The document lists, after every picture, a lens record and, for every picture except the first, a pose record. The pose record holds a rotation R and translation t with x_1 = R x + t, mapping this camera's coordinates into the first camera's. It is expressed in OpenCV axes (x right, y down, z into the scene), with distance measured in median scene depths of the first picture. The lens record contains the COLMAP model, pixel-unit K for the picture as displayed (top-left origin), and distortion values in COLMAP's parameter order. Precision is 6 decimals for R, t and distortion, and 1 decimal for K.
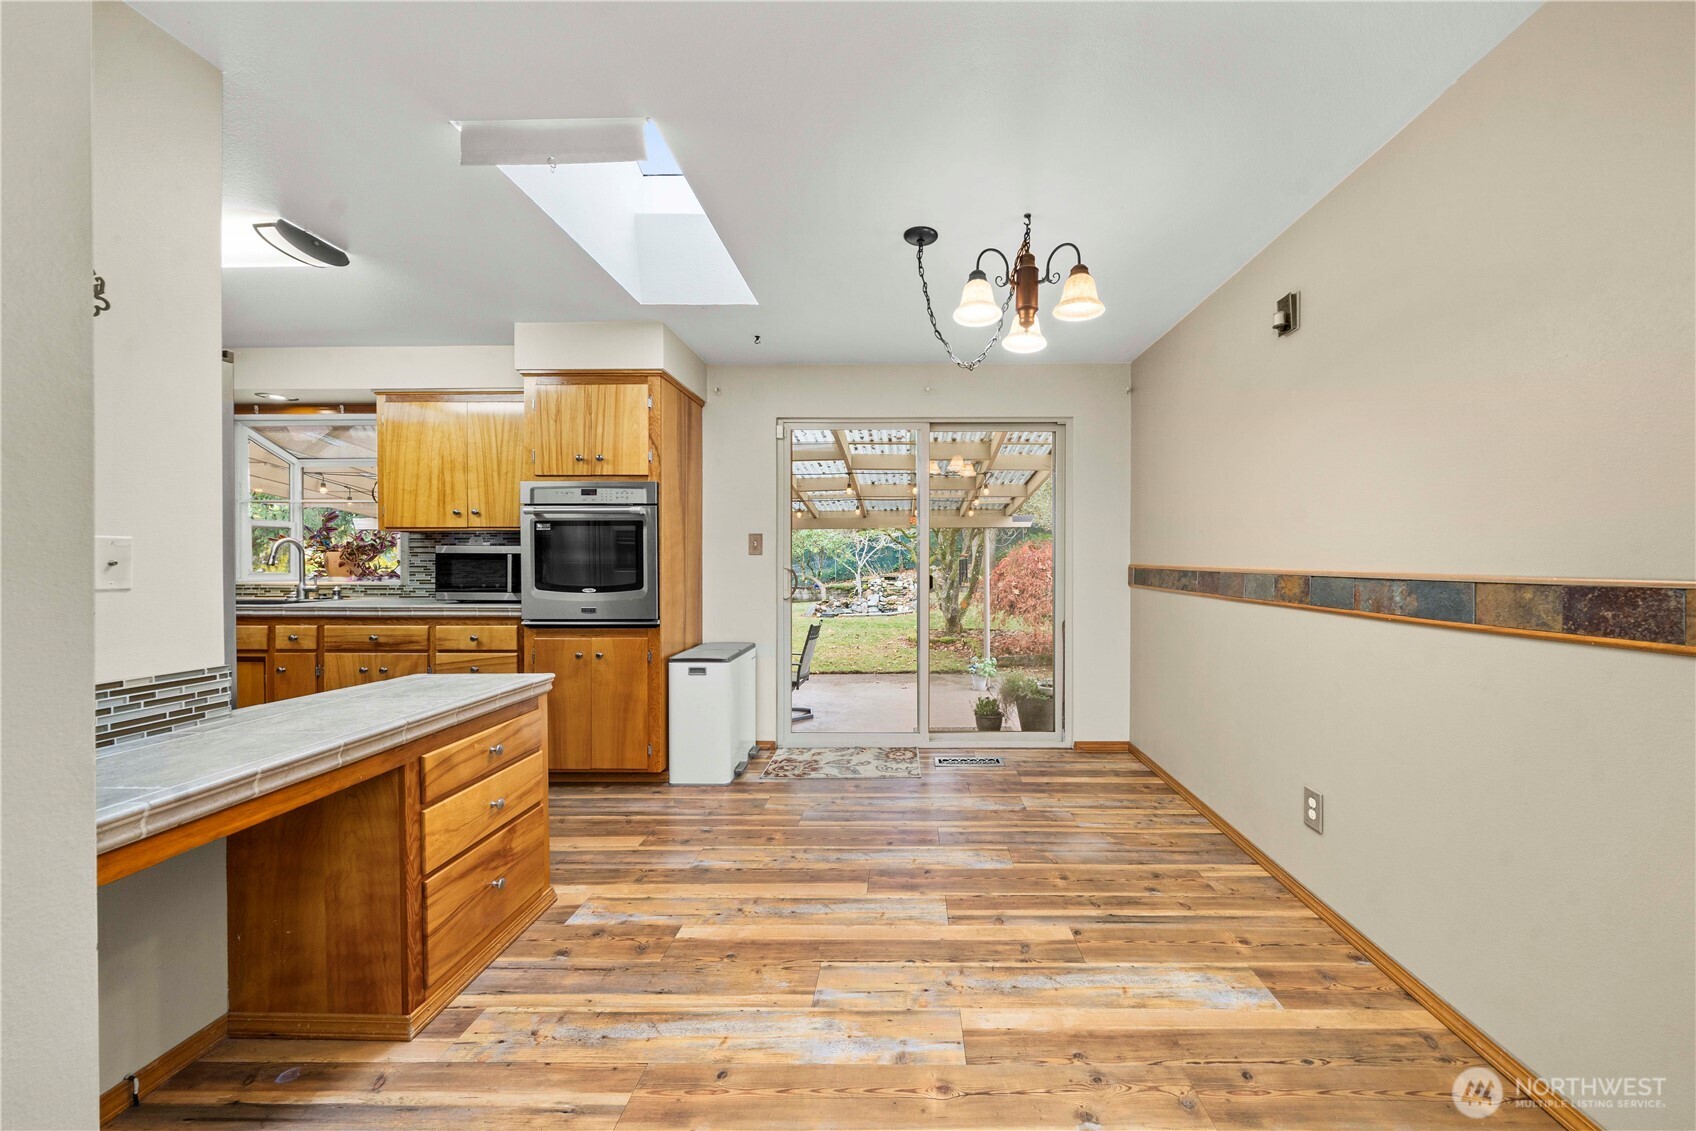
lens RADIAL K [[608.3, 0, 892.3], [0, 608.3, 566.2], [0, 0, 1]] dist [-0.000705, -0.000053]
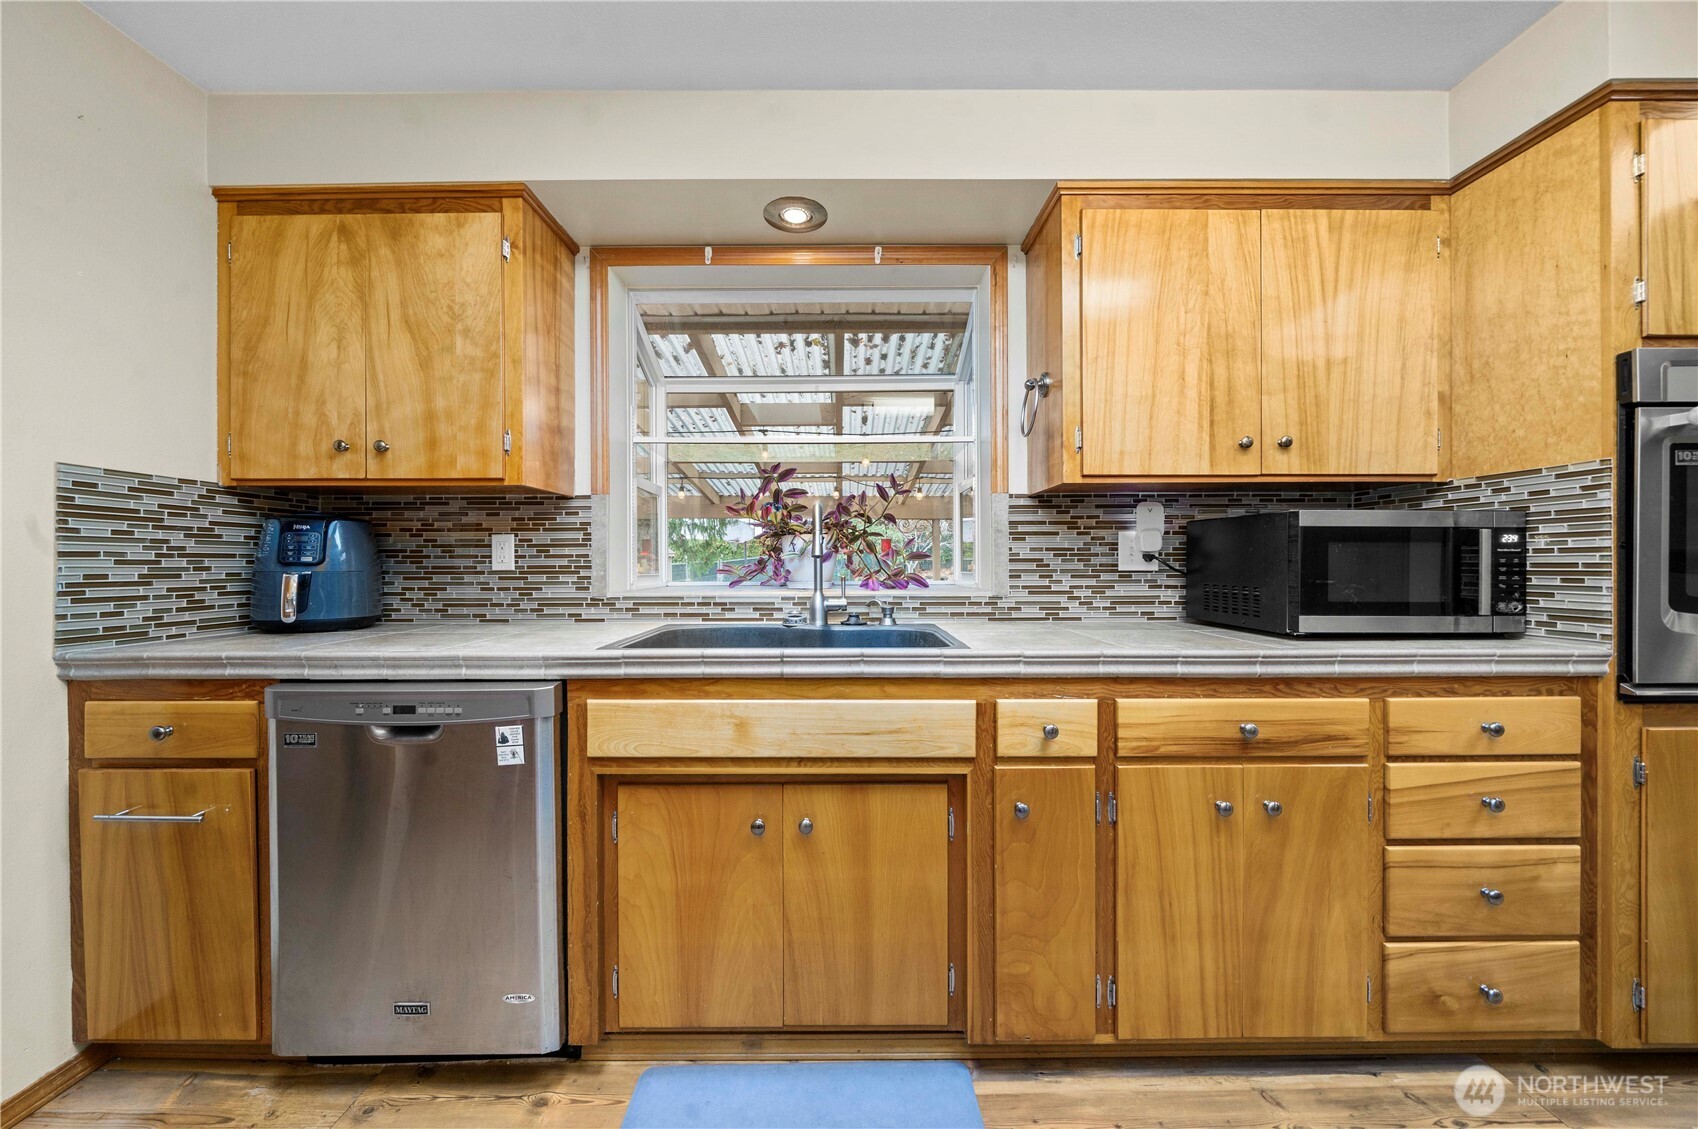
lens RADIAL K [[595.8, 0, 849.0], [0, 595.8, 564.5], [0, 0, 1]] dist [-0.001488, -0.000211]
pose [[0.999752, -0.002775, 0.022084, -1.029491], [0.002865, 0.999988, -0.004048, 0.006109], [-0.022072, 0.004110, 0.999748, 0.545153]]
